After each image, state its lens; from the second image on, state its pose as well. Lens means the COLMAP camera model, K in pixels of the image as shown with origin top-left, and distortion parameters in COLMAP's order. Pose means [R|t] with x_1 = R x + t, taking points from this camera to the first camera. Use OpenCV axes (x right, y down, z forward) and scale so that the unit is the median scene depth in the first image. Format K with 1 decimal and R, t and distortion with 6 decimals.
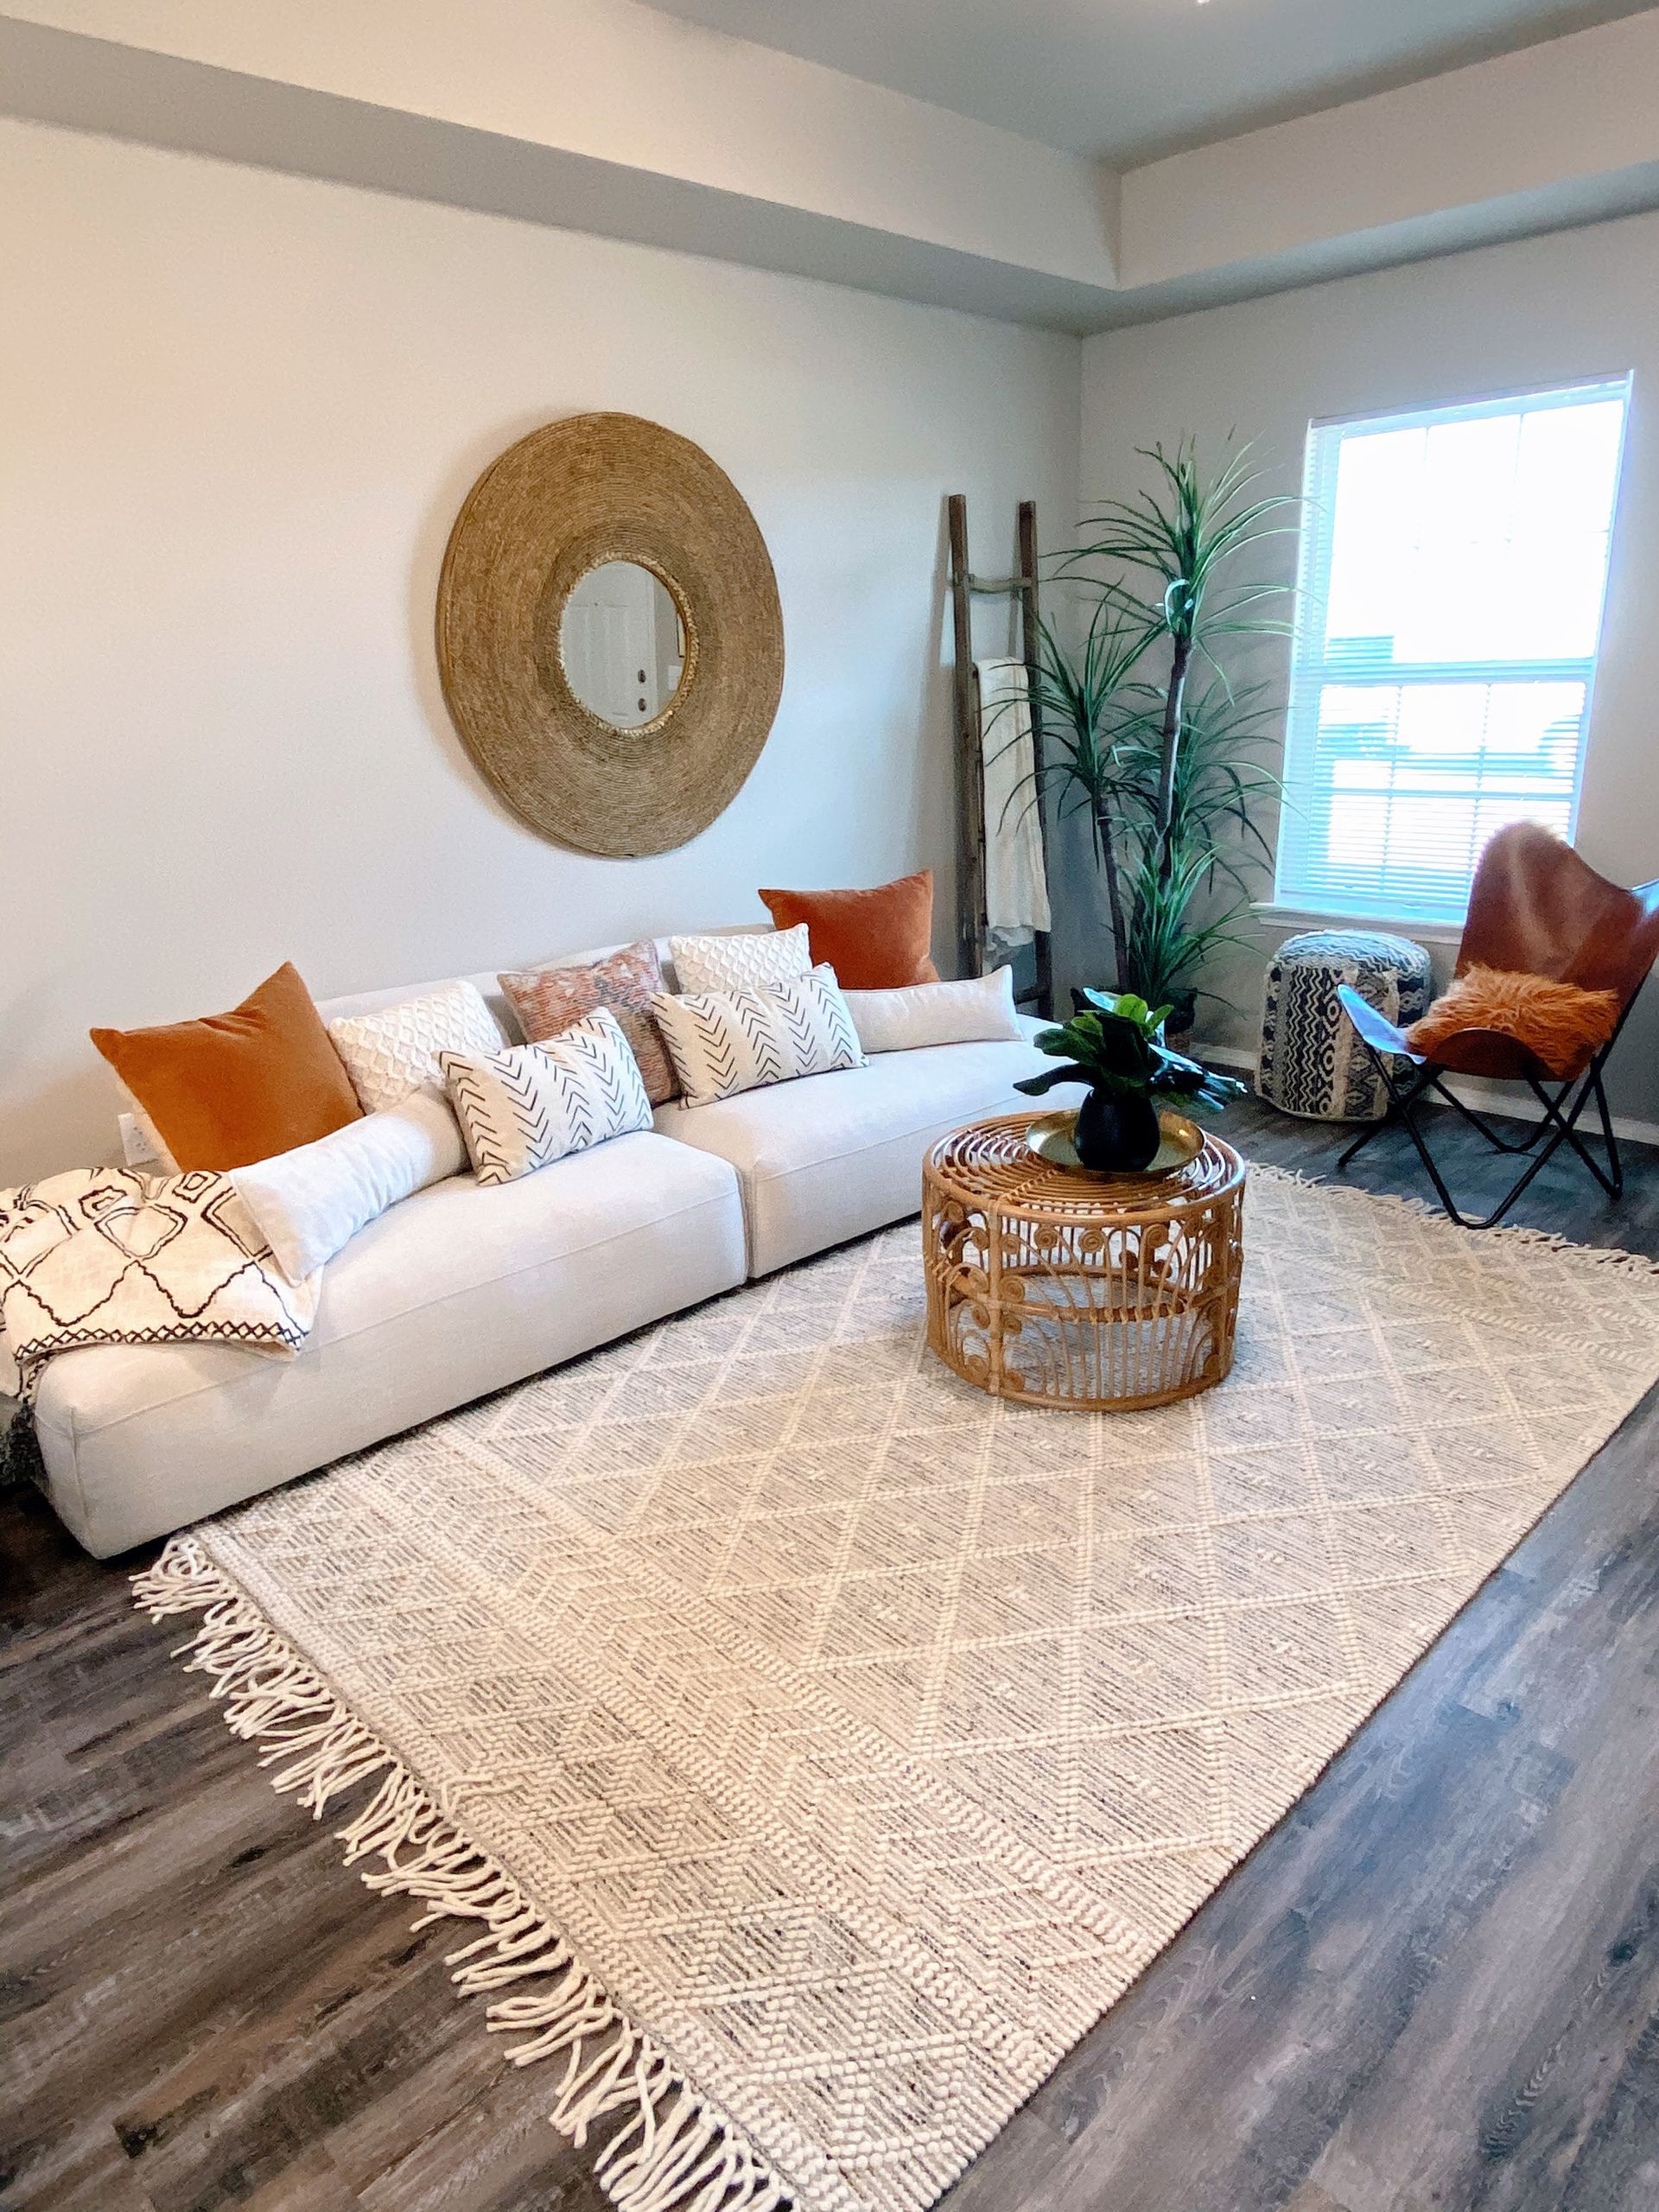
lens RADIAL K [[1370.4, 0, 815.4], [0, 1370.4, 1103.7], [0, 0, 1]] dist [0.061021, -0.067429]
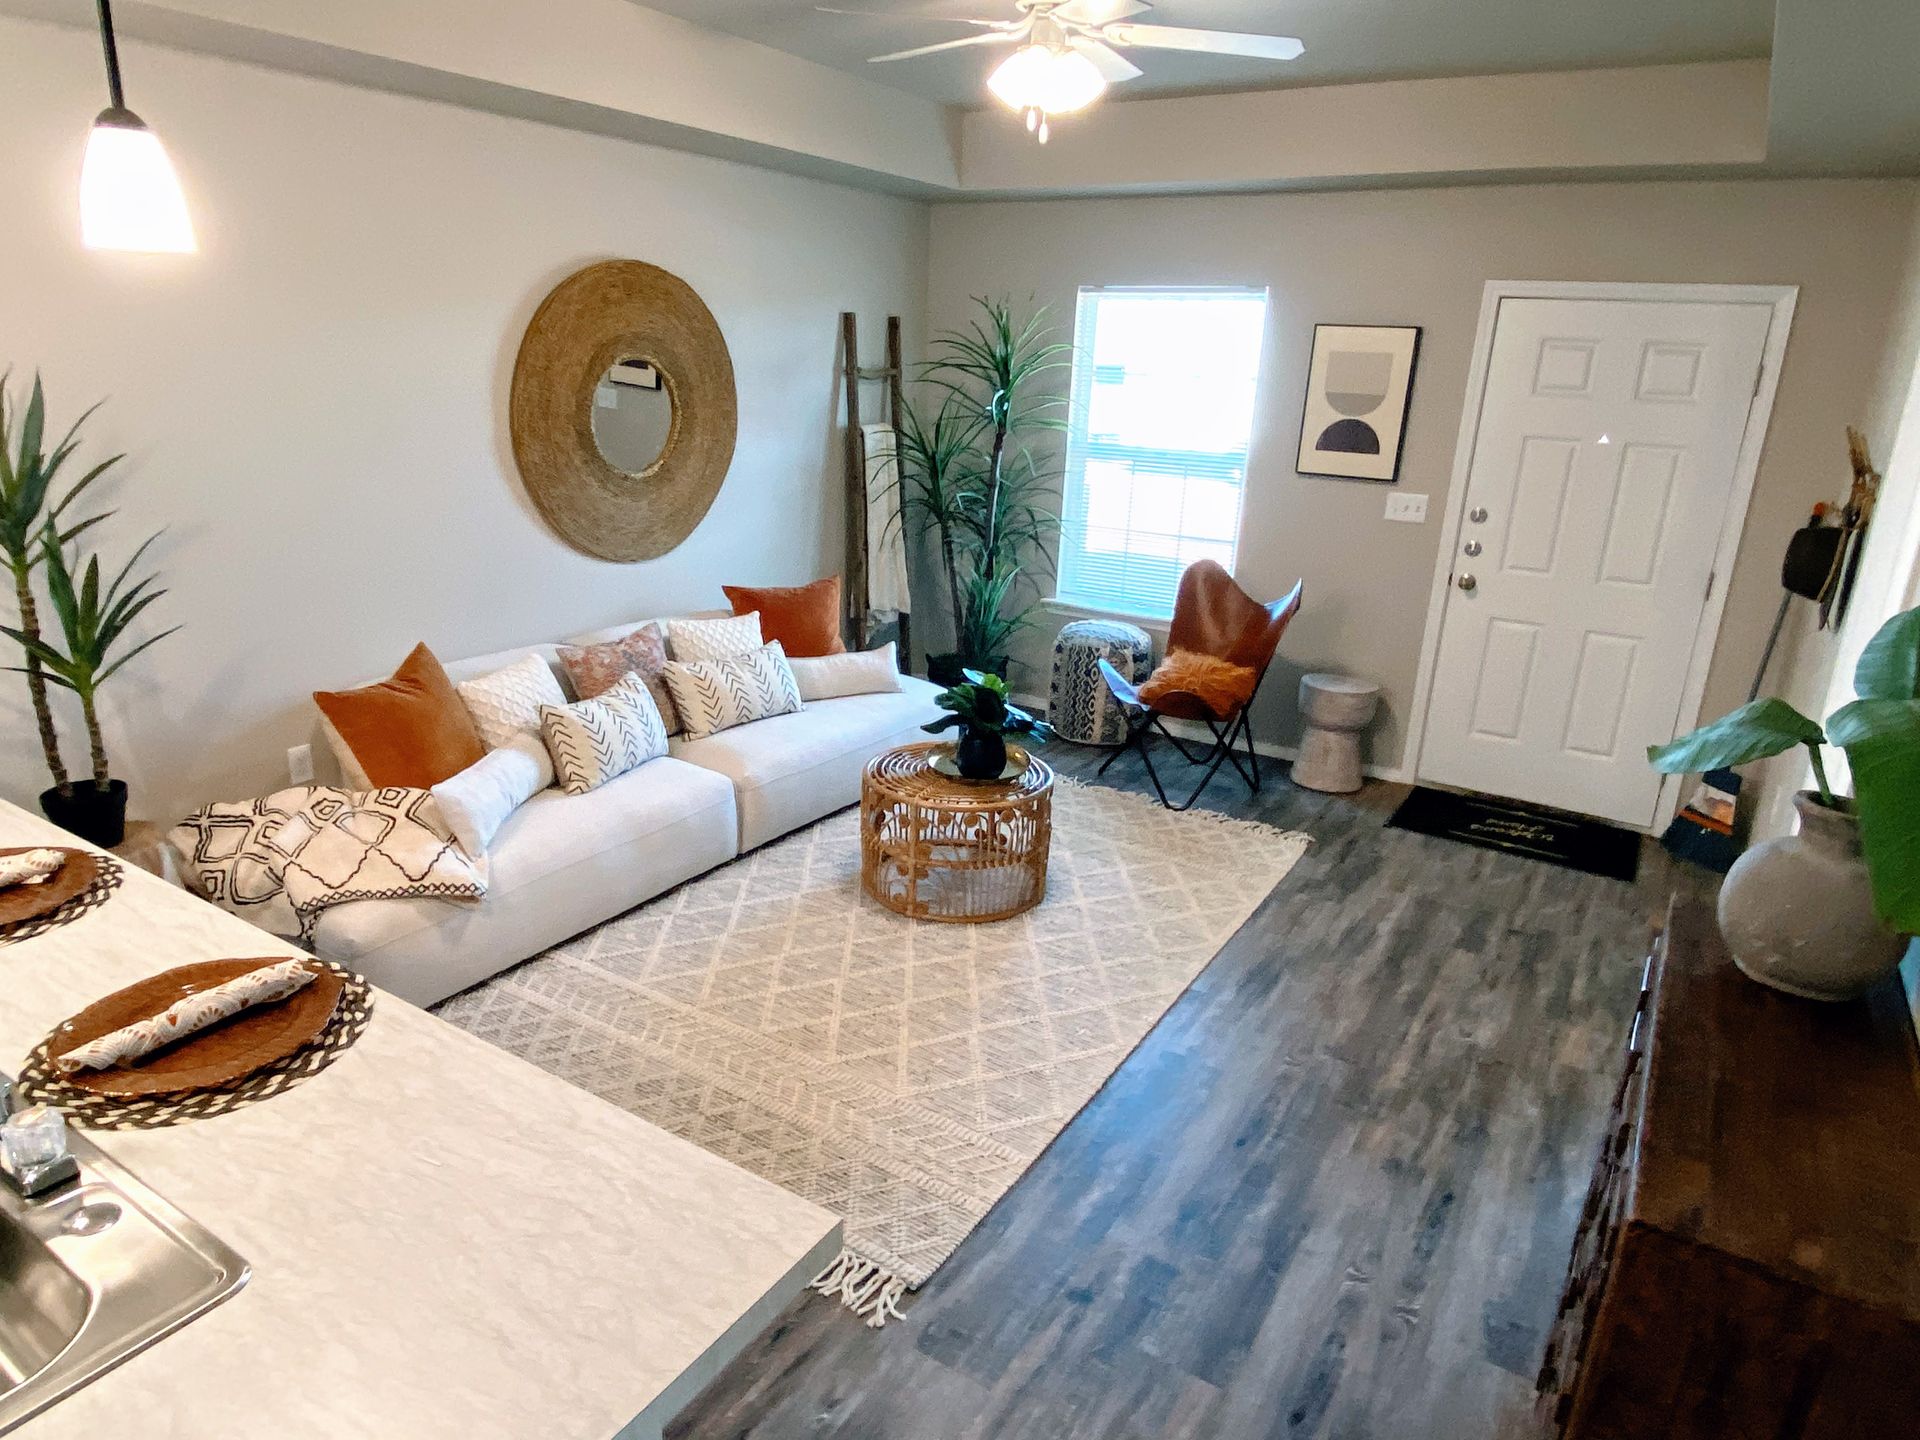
lens RADIAL K [[1189.5, 0, 952.6], [0, 1189.5, 730.3], [0, 0, 1]] dist [0.061021, -0.067429]
pose [[0.967574, -0.002707, 0.252574, -0.146362], [0.001090, 0.999978, 0.006541, -0.016054], [-0.252587, -0.006053, 0.967555, -0.315844]]
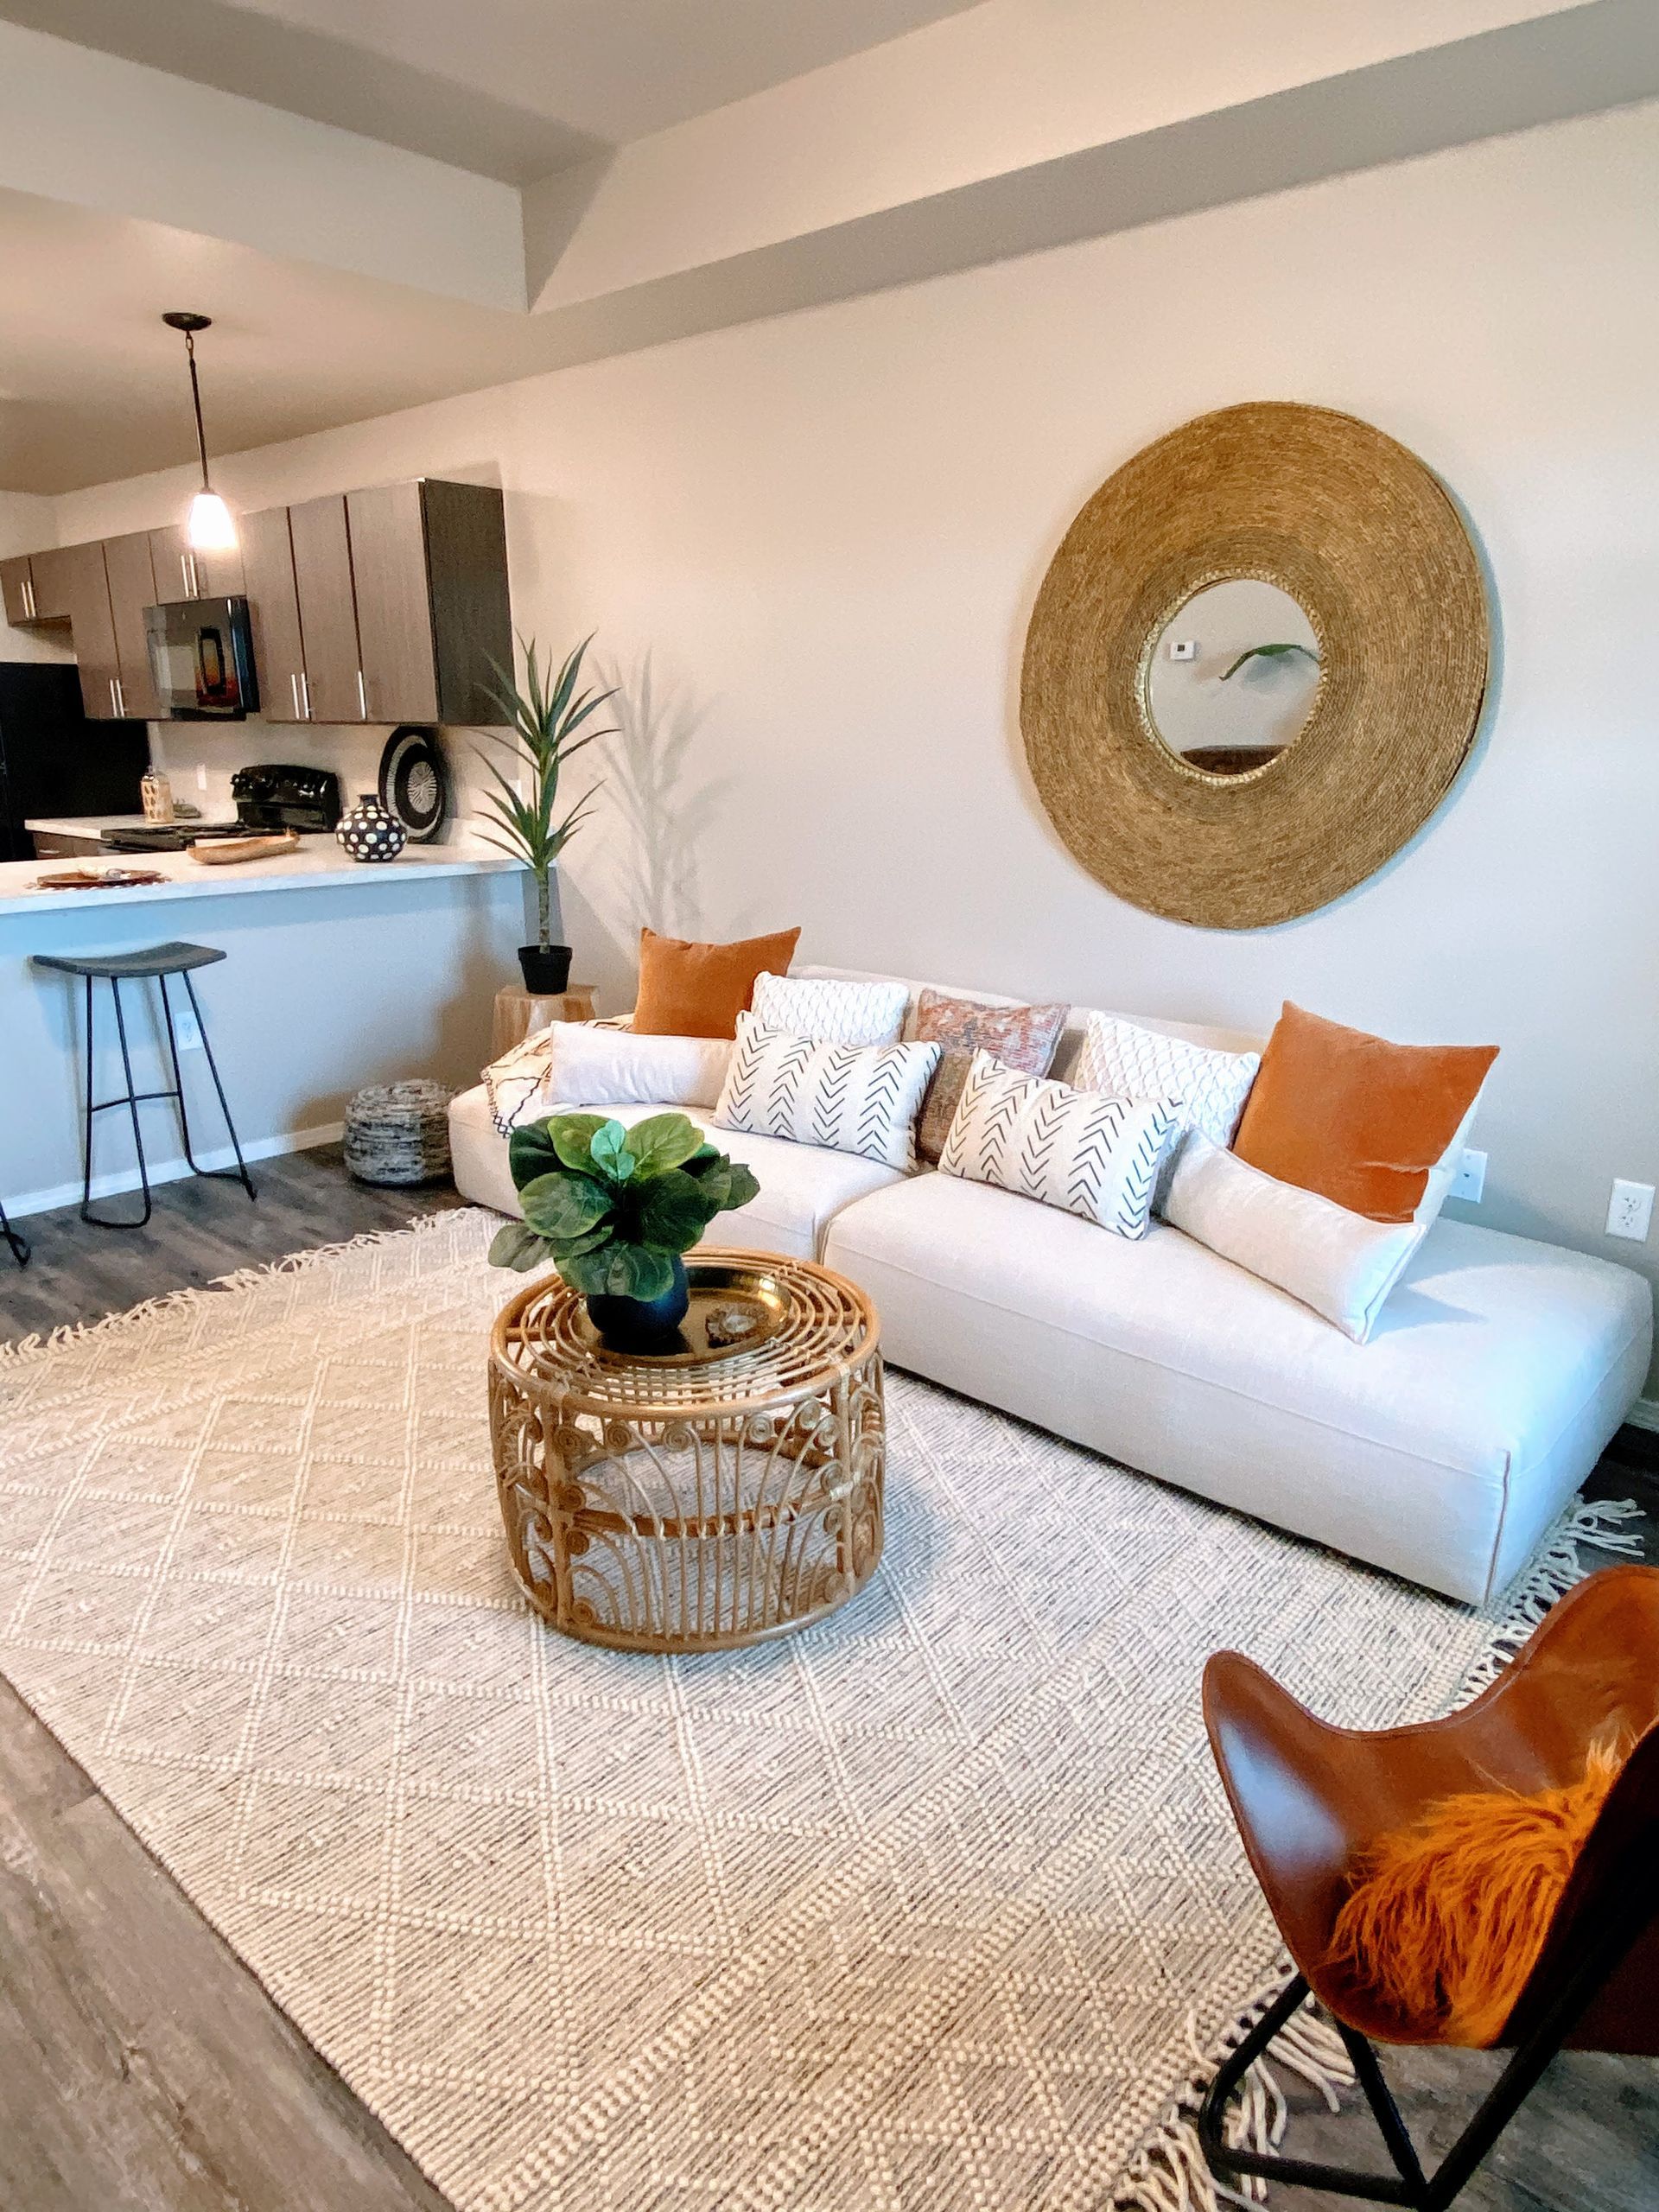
lens RADIAL K [[1370.4, 0, 838.3], [0, 1370.4, 1107.8], [0, 0, 1]] dist [0.061021, -0.067429]
pose [[0.077881, 0.309559, -0.947686, 0.797500], [-0.307440, 0.911703, 0.272540, -0.277037], [0.948375, 0.270131, 0.166175, 0.779334]]
